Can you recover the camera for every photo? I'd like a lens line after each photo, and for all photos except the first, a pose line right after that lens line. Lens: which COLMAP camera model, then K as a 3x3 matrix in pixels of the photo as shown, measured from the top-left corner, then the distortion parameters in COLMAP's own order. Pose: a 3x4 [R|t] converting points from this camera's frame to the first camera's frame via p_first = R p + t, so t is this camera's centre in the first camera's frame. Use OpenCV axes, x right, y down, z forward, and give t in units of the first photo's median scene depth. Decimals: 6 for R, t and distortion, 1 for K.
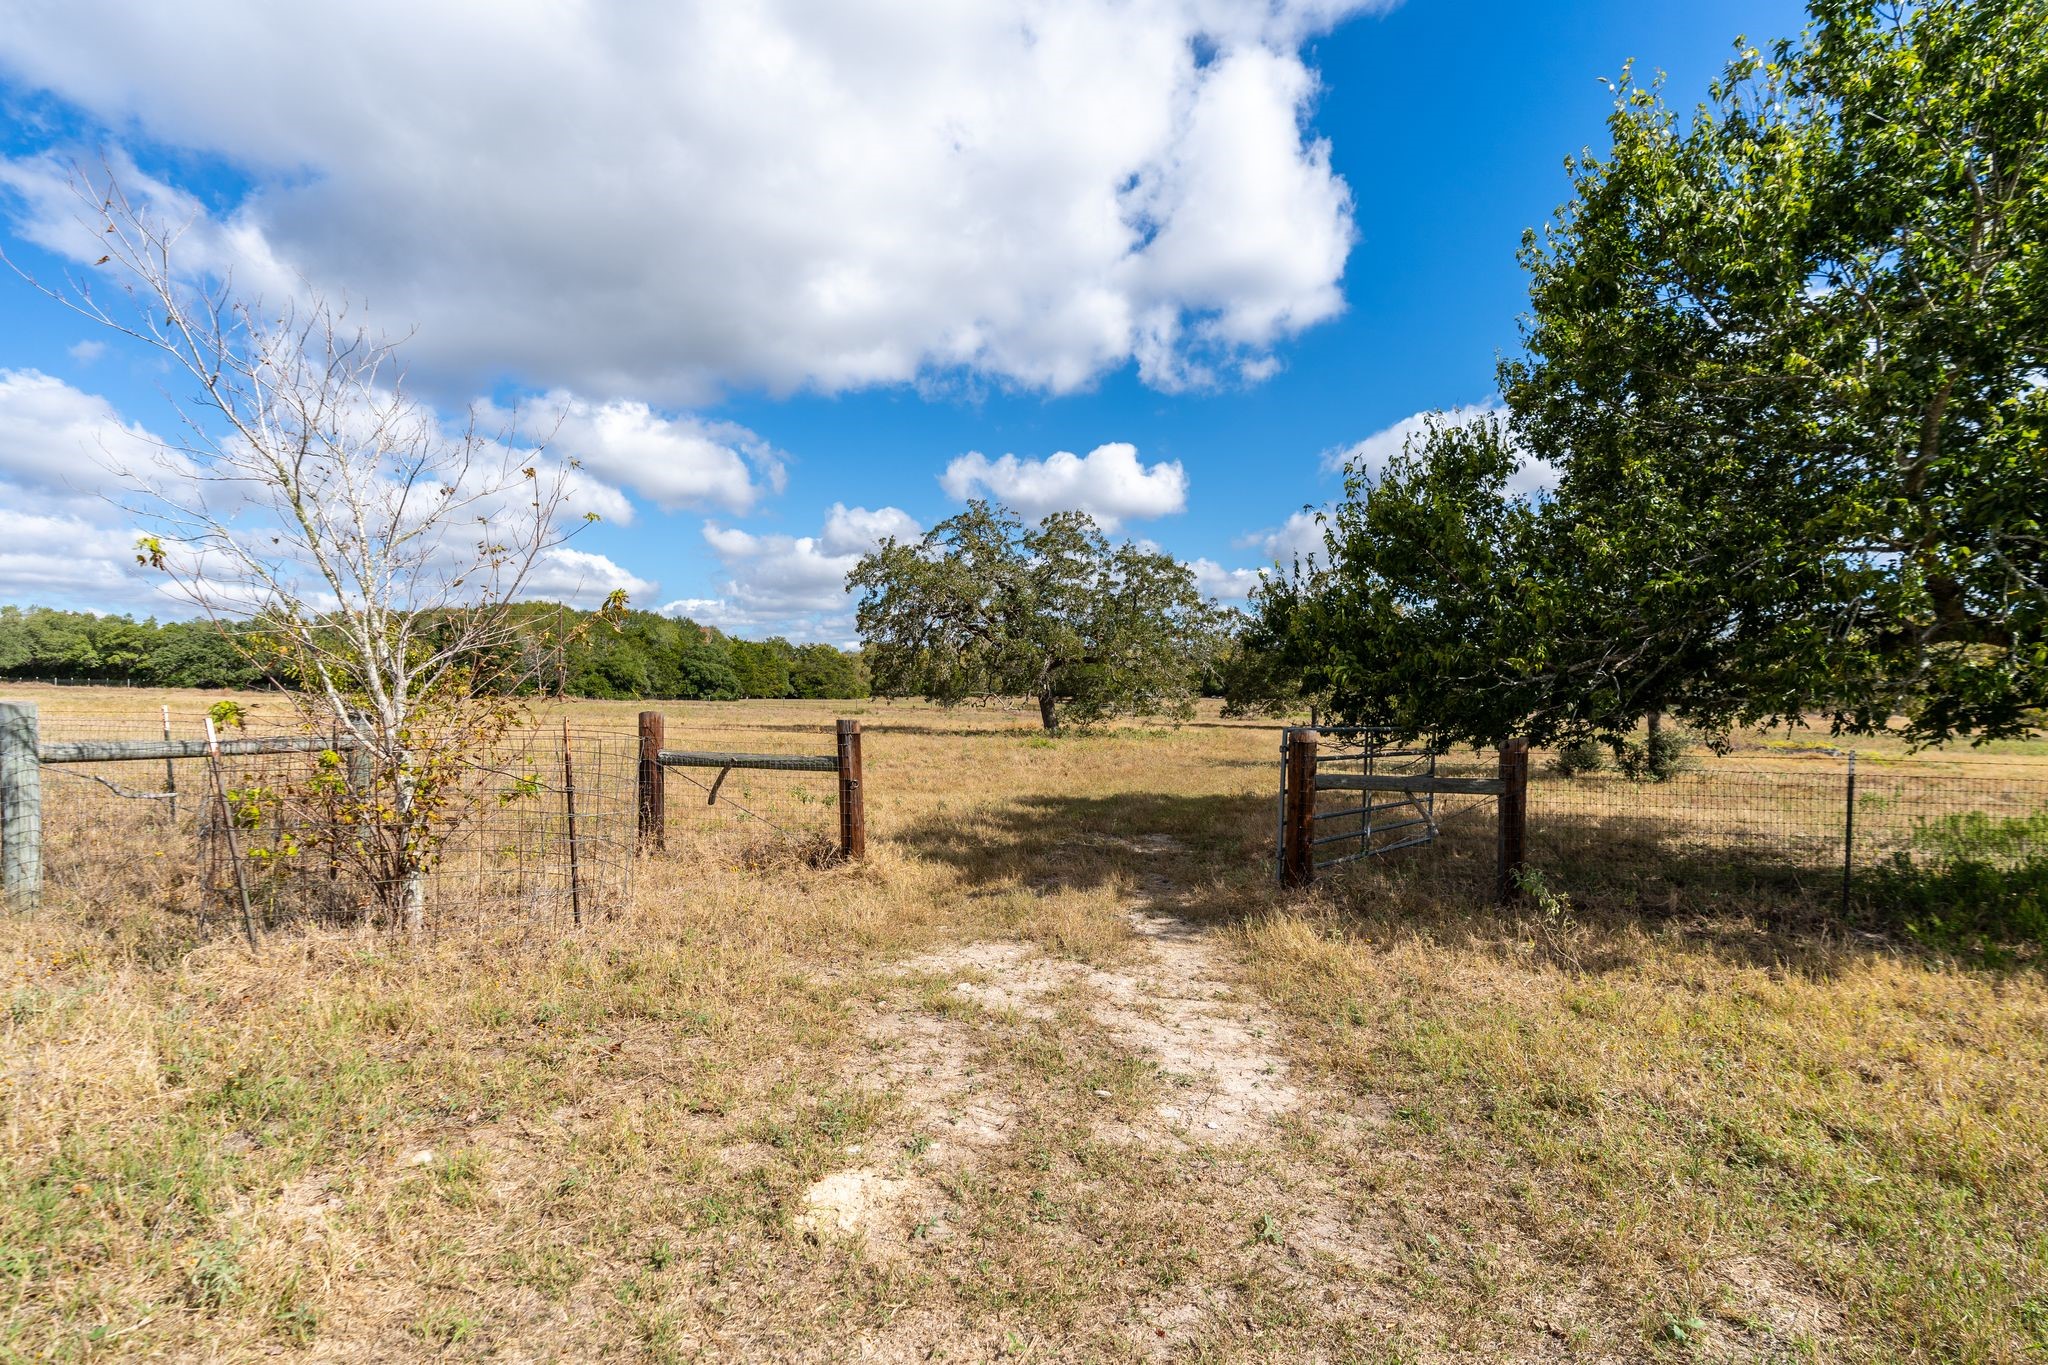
lens RADIAL K [[979.6, 0, 1023.4], [0, 979.6, 681.6], [0, 0, 1]] dist [0.002589, 0.000268]
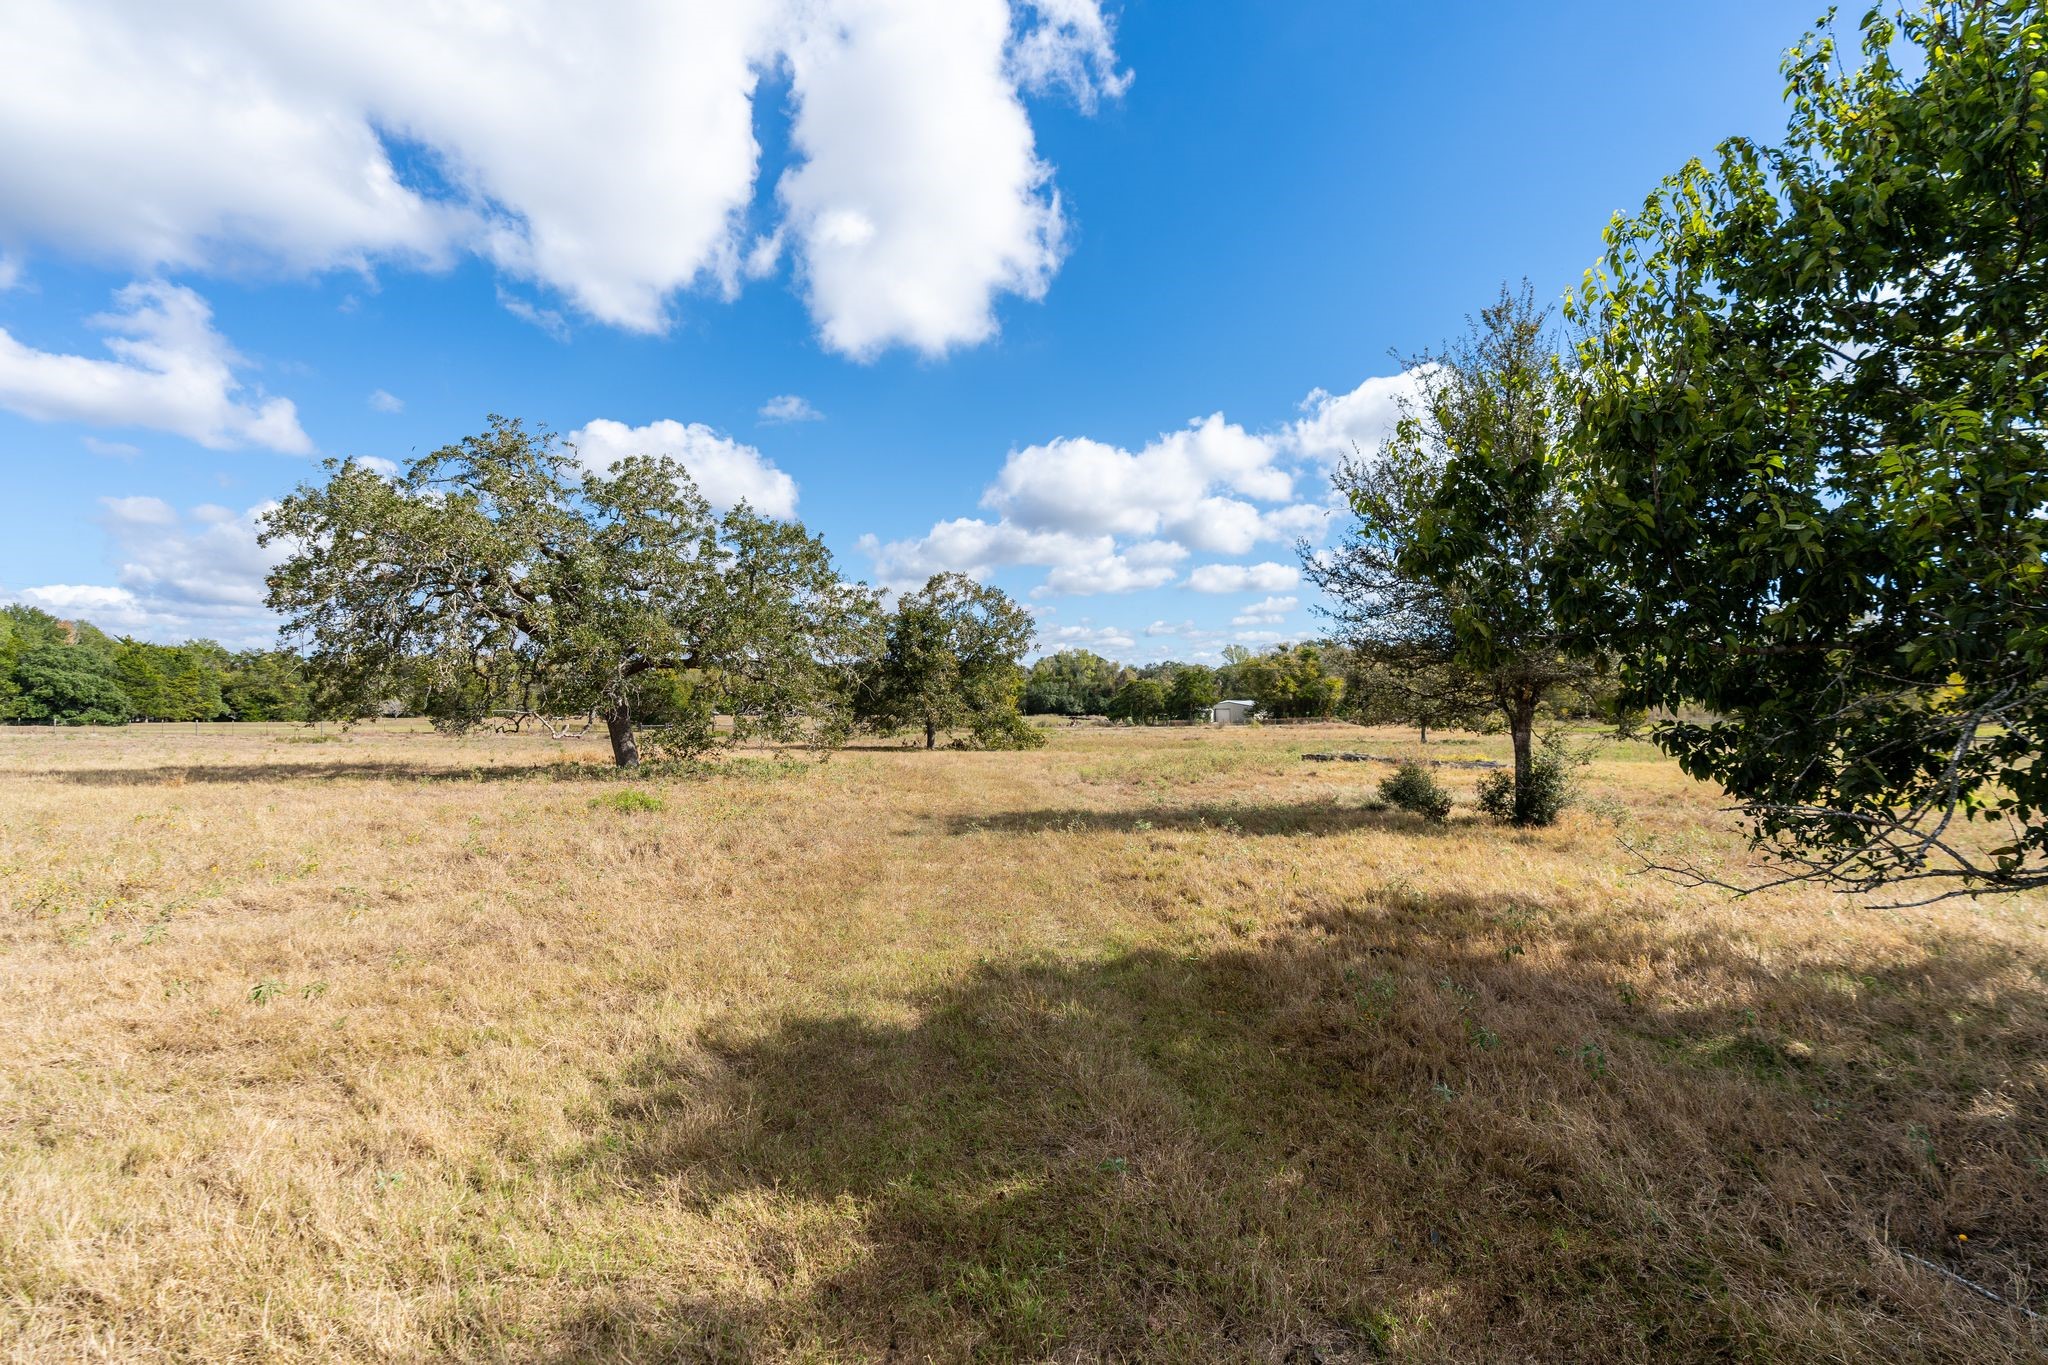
lens RADIAL K [[979.6, 0, 1027.7], [0, 979.6, 686.4], [0, 0, 1]] dist [0.002589, 0.000268]
pose [[0.904297, 0.002526, 0.426897, -0.010494], [0.002650, 0.999930, -0.011529, 0.003280], [-0.426897, 0.011556, 0.904227, 0.252030]]
